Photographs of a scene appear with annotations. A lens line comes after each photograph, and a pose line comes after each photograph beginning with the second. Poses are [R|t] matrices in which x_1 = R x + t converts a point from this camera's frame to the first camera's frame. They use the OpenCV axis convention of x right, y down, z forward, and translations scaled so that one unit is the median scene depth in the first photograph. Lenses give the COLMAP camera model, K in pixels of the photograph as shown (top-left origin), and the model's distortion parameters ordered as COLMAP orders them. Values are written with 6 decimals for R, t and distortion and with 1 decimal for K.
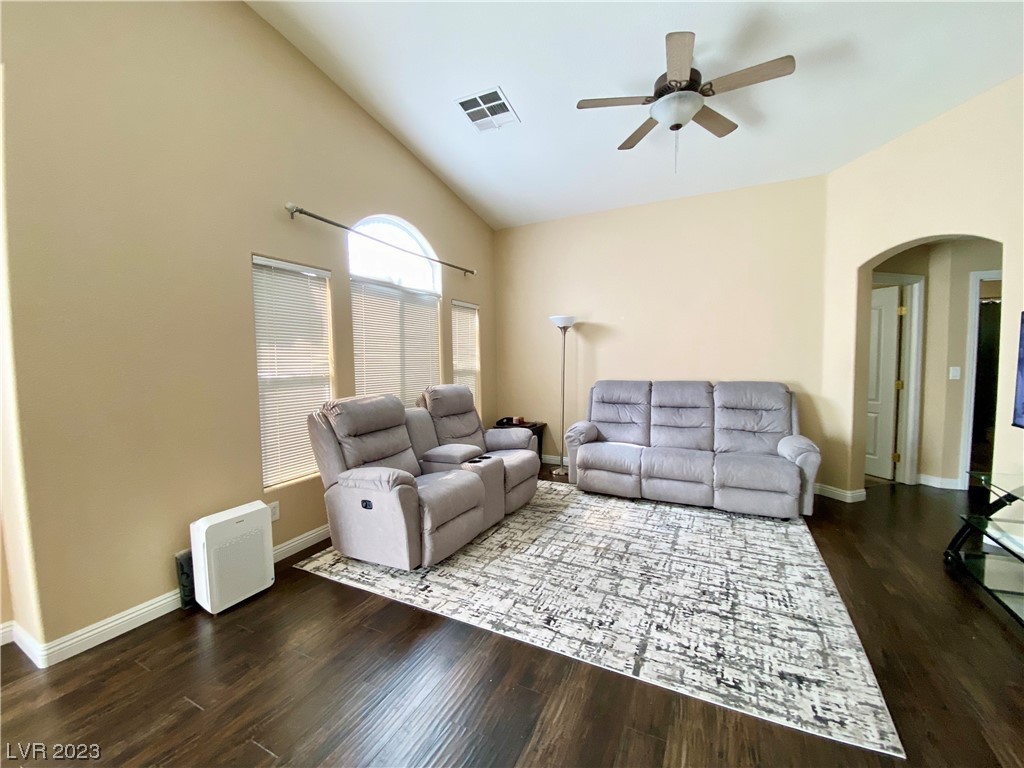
lens RADIAL K [[415.1, 0, 508.0], [0, 415.1, 385.1], [0, 0, 1]] dist [0.001272, -0.011812]
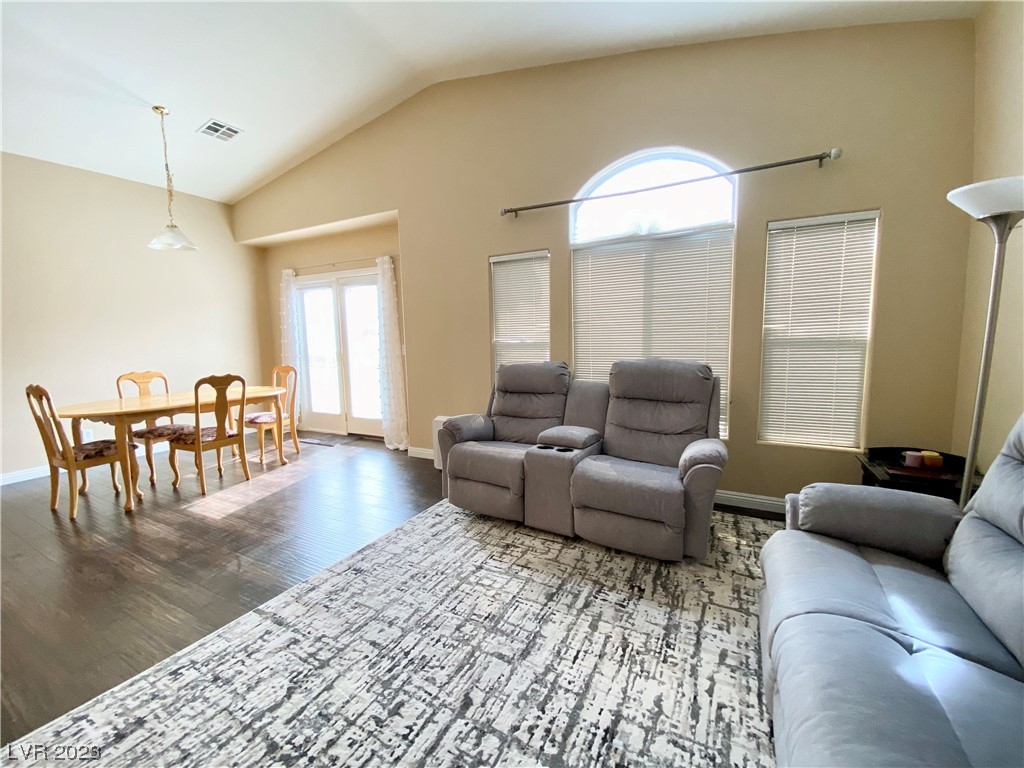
lens RADIAL K [[415.1, 0, 510.9], [0, 415.1, 383.6], [0, 0, 1]] dist [0.001272, -0.011812]
pose [[-0.011564, 0.127650, -0.991752, 0.853993], [-0.041871, 0.990886, 0.128027, -0.056679], [0.999056, 0.043006, -0.006114, 1.068557]]
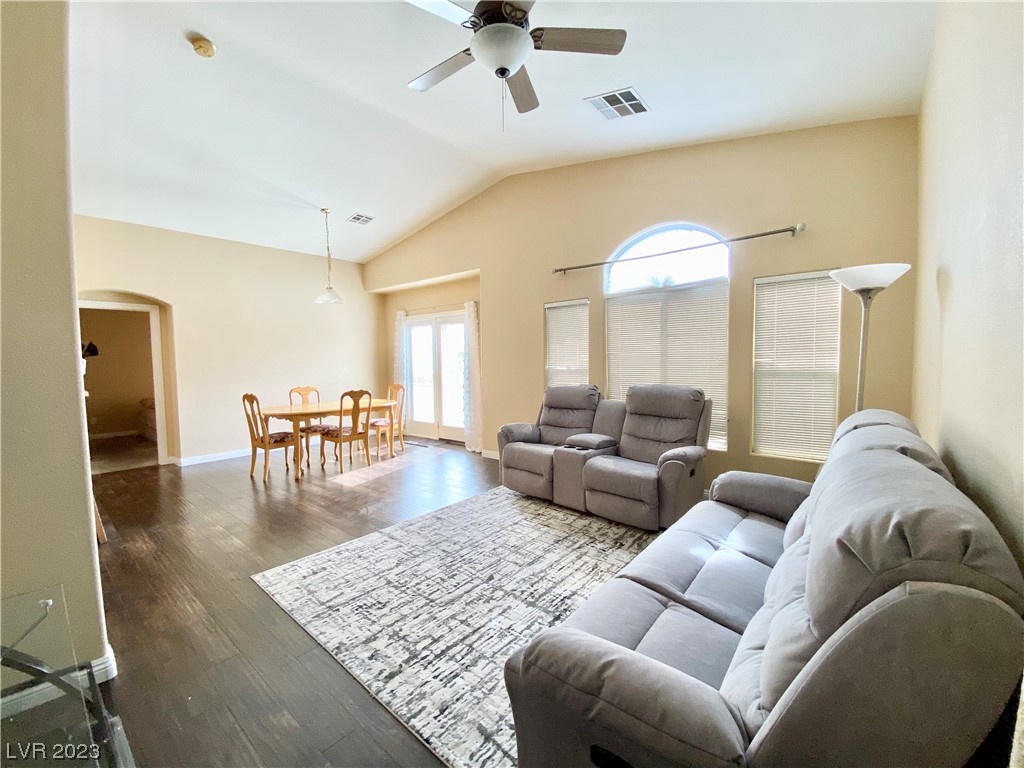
lens RADIAL K [[415.0, 0, 512.5], [0, 415.0, 383.2], [0, 0, 1]] dist [0.008387, -0.006043]
pose [[-0.222673, 0.073268, -0.972136, 1.247222], [-0.042794, 0.995476, 0.084829, -0.100651], [0.973953, 0.060490, -0.218531, 1.251410]]
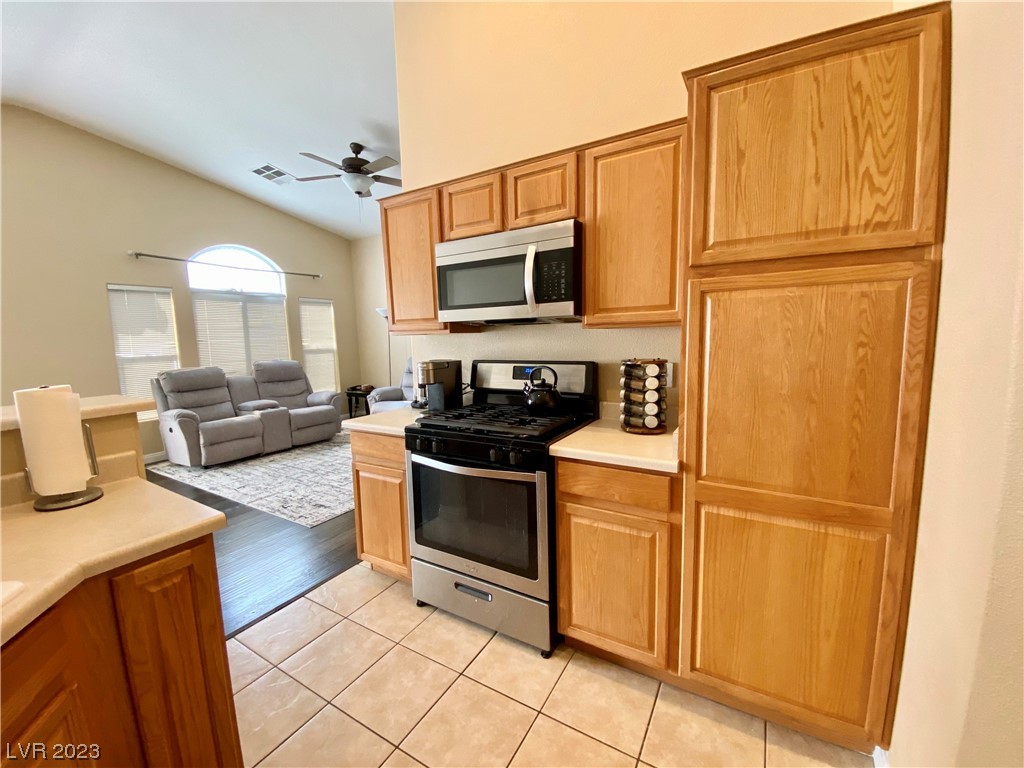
lens RADIAL K [[415.0, 0, 505.3], [0, 415.0, 382.4], [0, 0, 1]] dist [0.008387, -0.006043]
pose [[0.997516, -0.004680, -0.070290, 1.079067], [0.008210, 0.998715, 0.050013, 0.014501], [0.069965, -0.050465, 0.996272, -0.566464]]
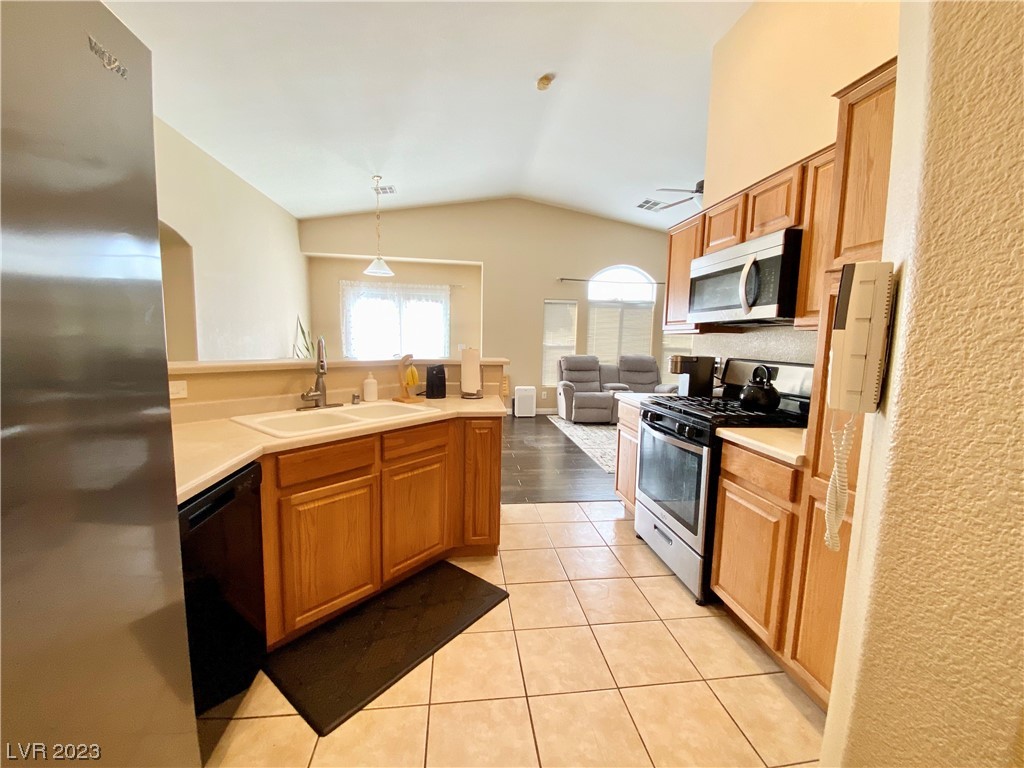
lens RADIAL K [[415.1, 0, 512.5], [0, 415.1, 385.8], [0, 0, 1]] dist [0.001272, -0.011812]
pose [[0.559408, 0.116060, -0.820727, 1.510642], [-0.080646, 0.993072, 0.085463, 0.034103], [0.824960, 0.018380, 0.564892, -0.672626]]
